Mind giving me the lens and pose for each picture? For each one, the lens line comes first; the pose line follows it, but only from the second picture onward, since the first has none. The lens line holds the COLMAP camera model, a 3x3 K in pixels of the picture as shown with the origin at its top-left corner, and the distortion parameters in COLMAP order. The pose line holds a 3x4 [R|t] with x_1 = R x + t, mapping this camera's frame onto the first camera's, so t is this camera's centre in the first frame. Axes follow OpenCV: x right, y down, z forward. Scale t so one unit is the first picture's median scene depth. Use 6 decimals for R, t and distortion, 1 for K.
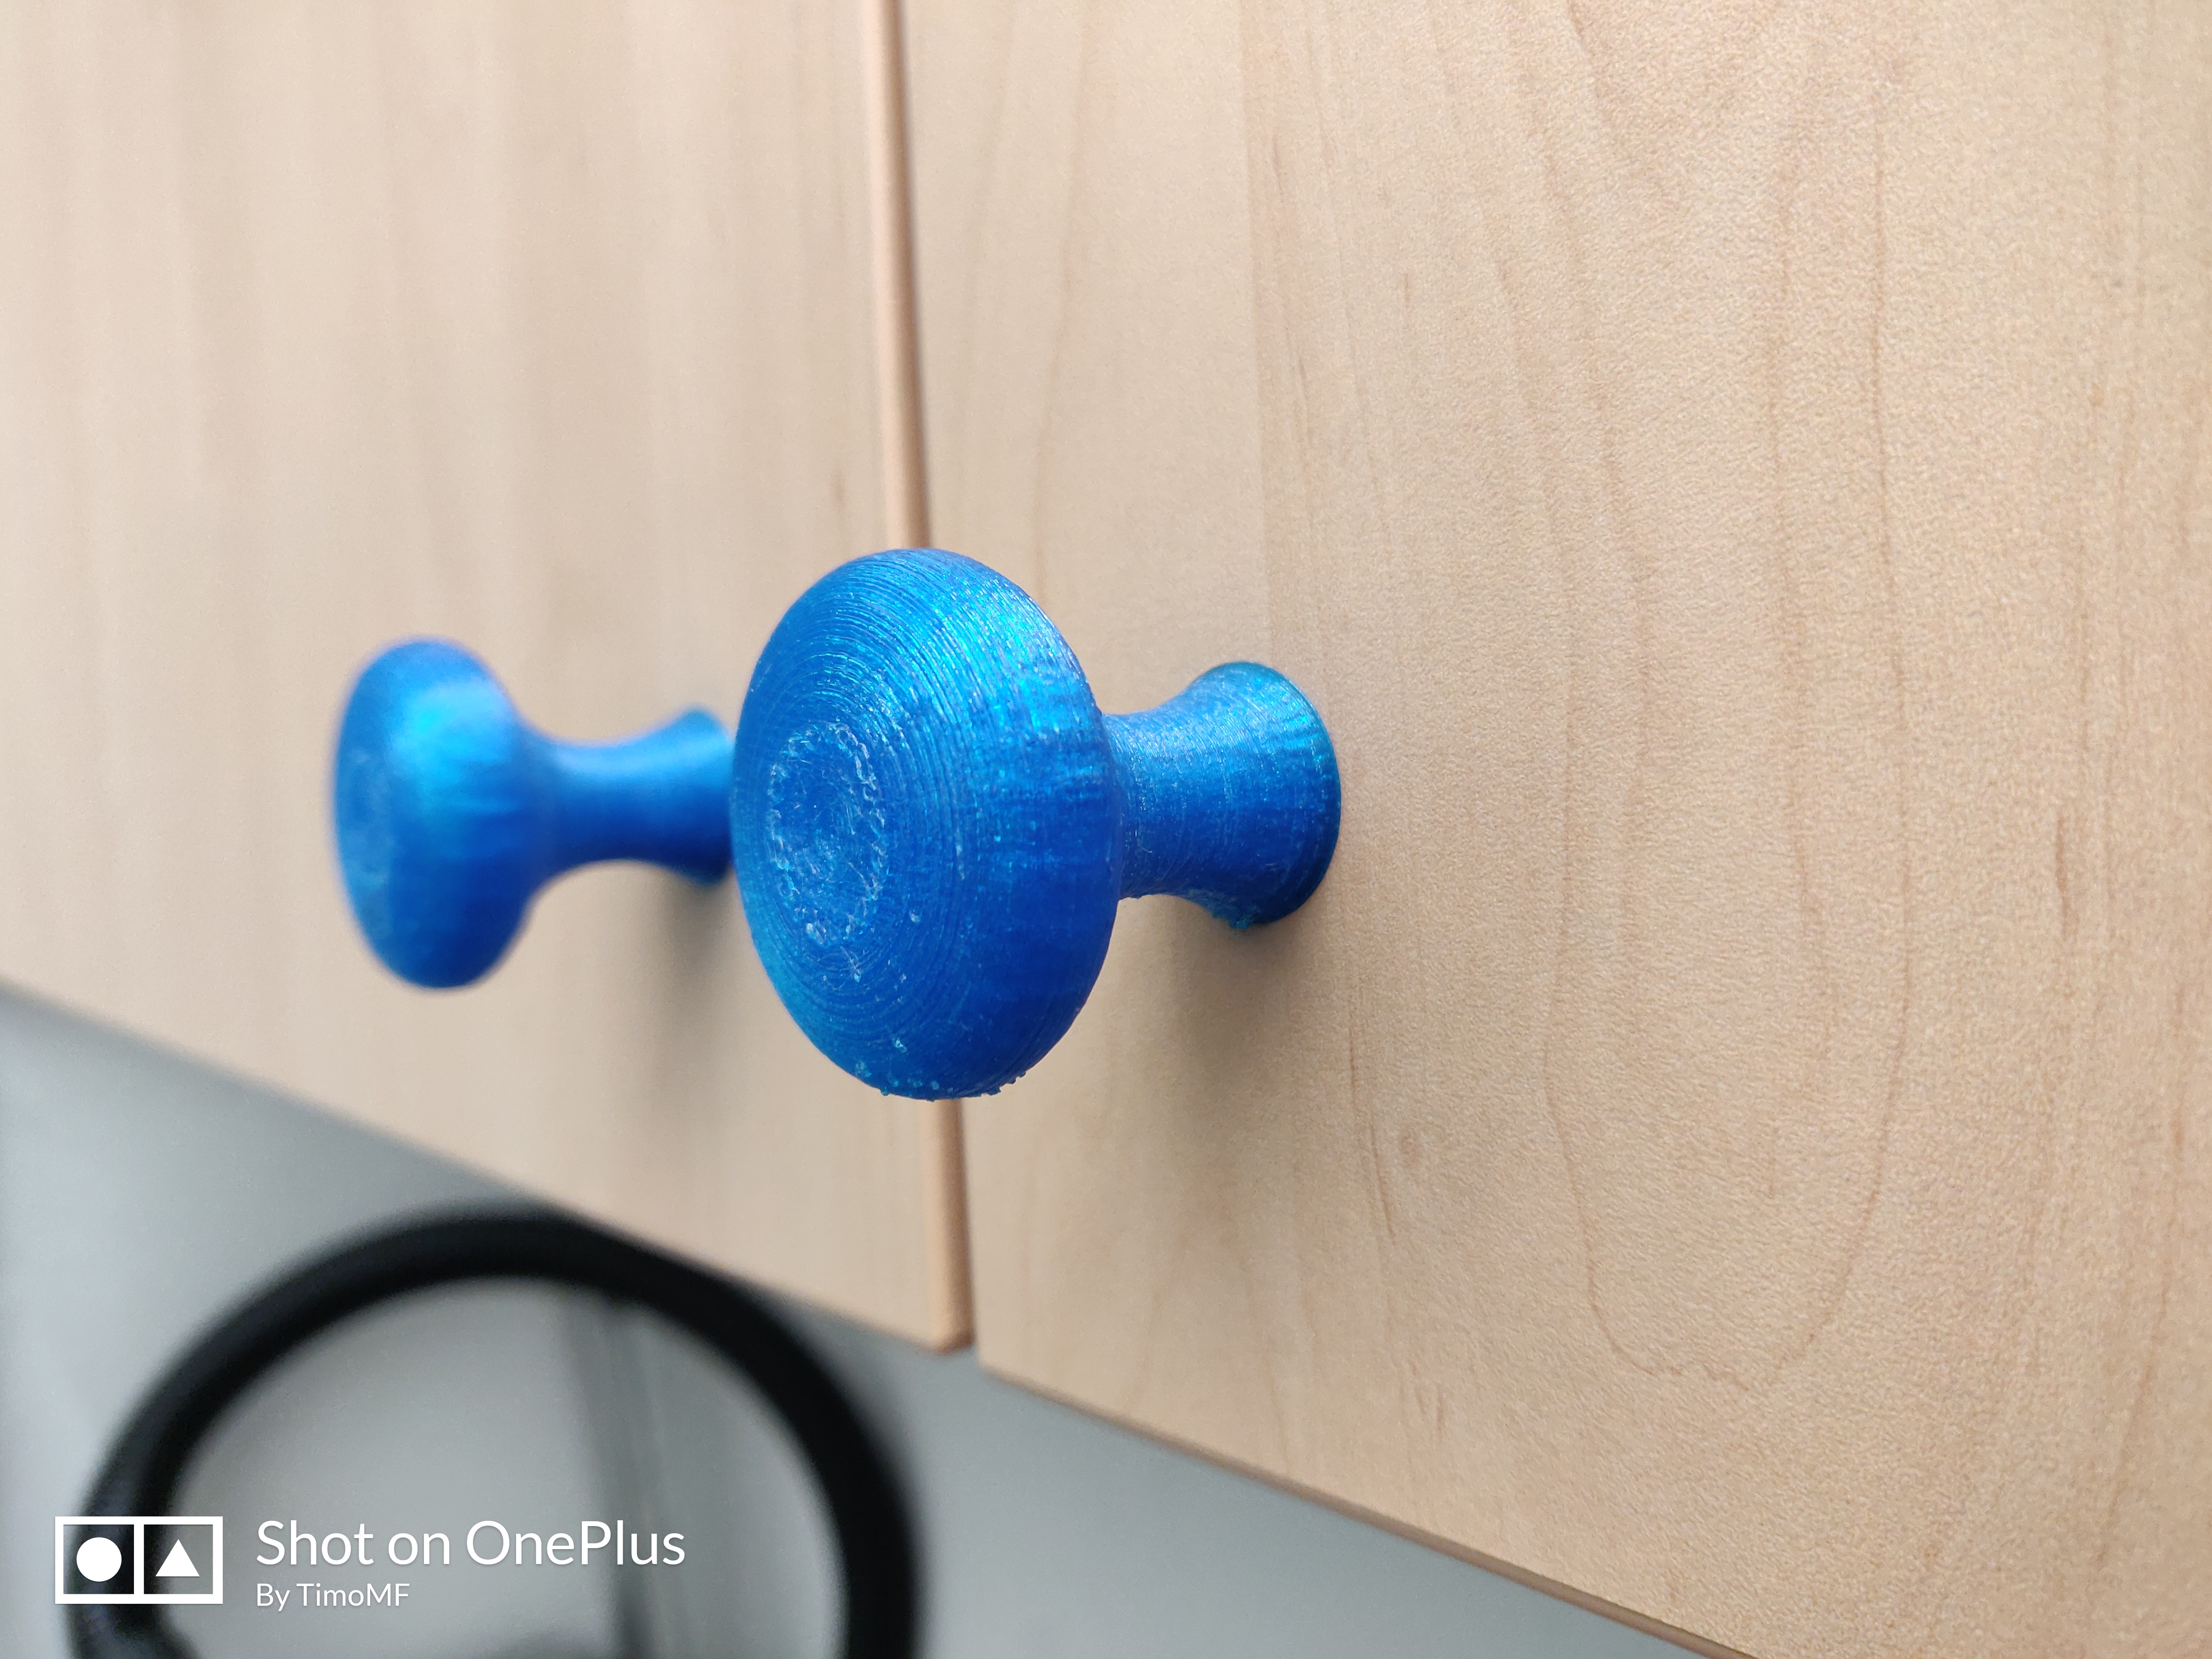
lens RADIAL K [[1593.8, 0, 1106.0], [0, 1593.8, 829.5], [0, 0, 1]] dist [-0.006163, 0.003387]
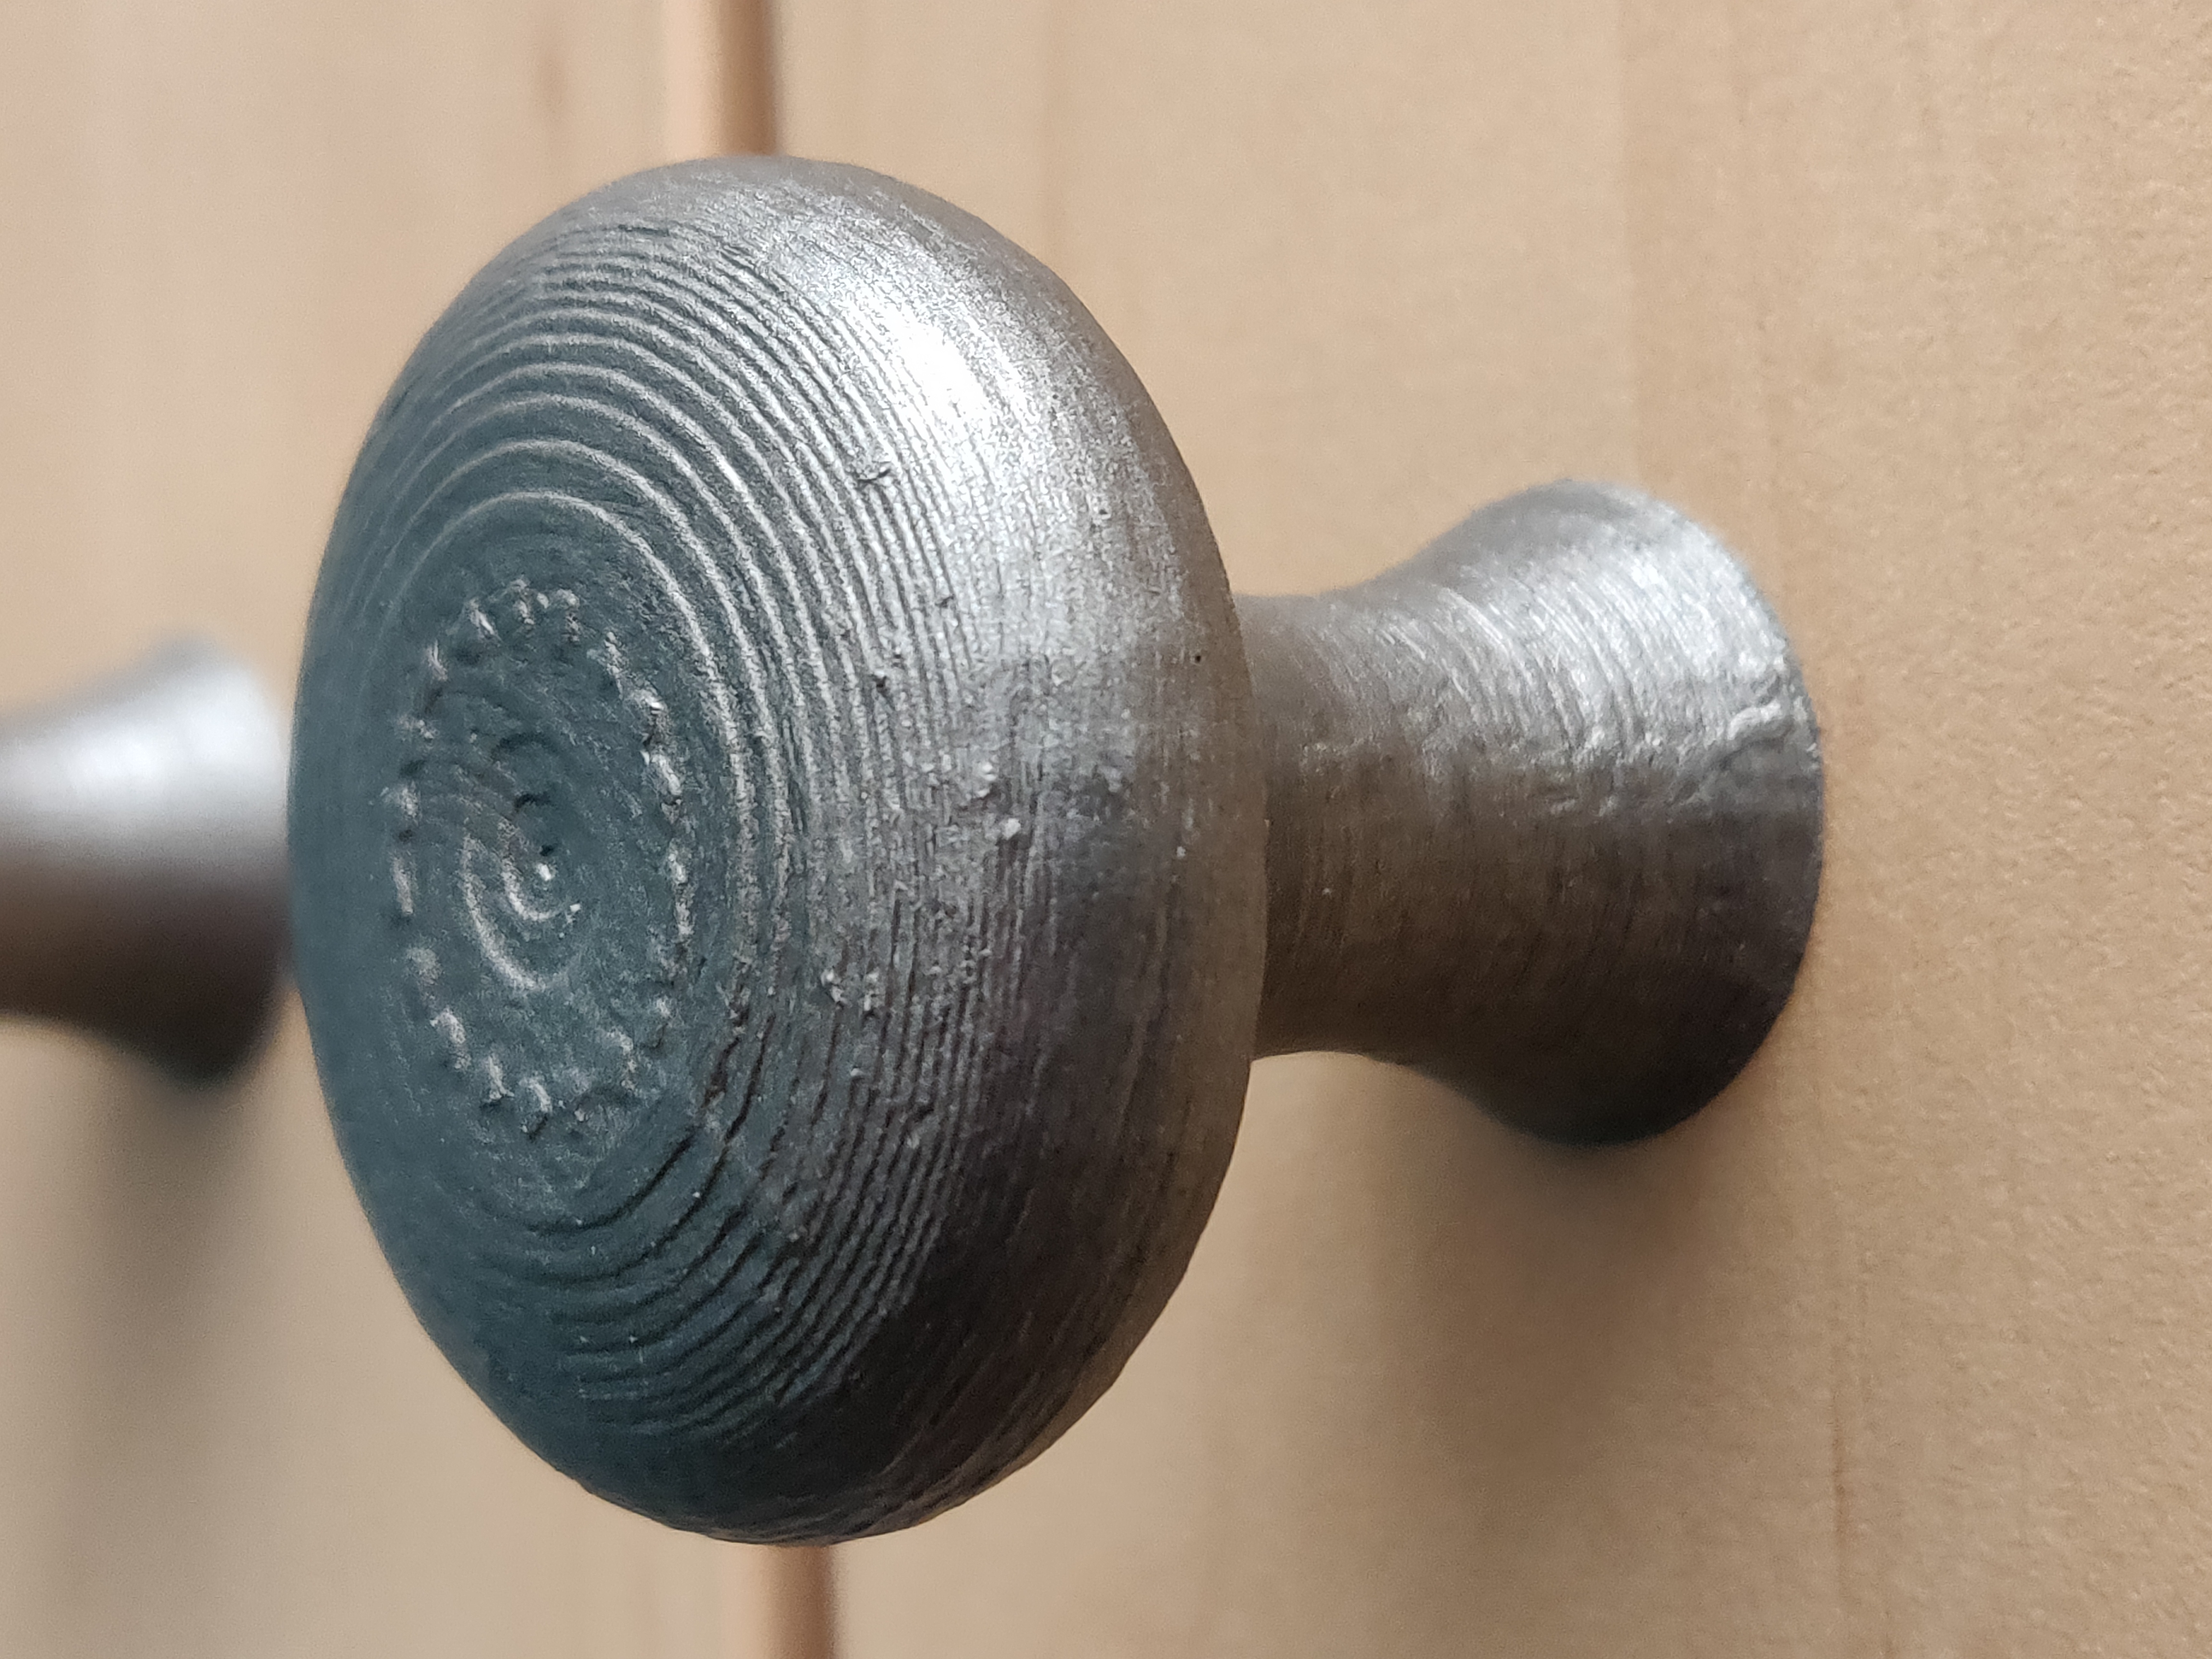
lens RADIAL K [[1593.8, 0, 1106.0], [0, 1593.8, 829.5], [0, 0, 1]] dist [-0.006163, 0.003387]
pose [[0.985357, 0.002660, -0.170482, 0.039948], [0.014803, 0.994768, 0.101081, -0.056332], [0.169859, -0.102125, 0.980162, 0.577966]]
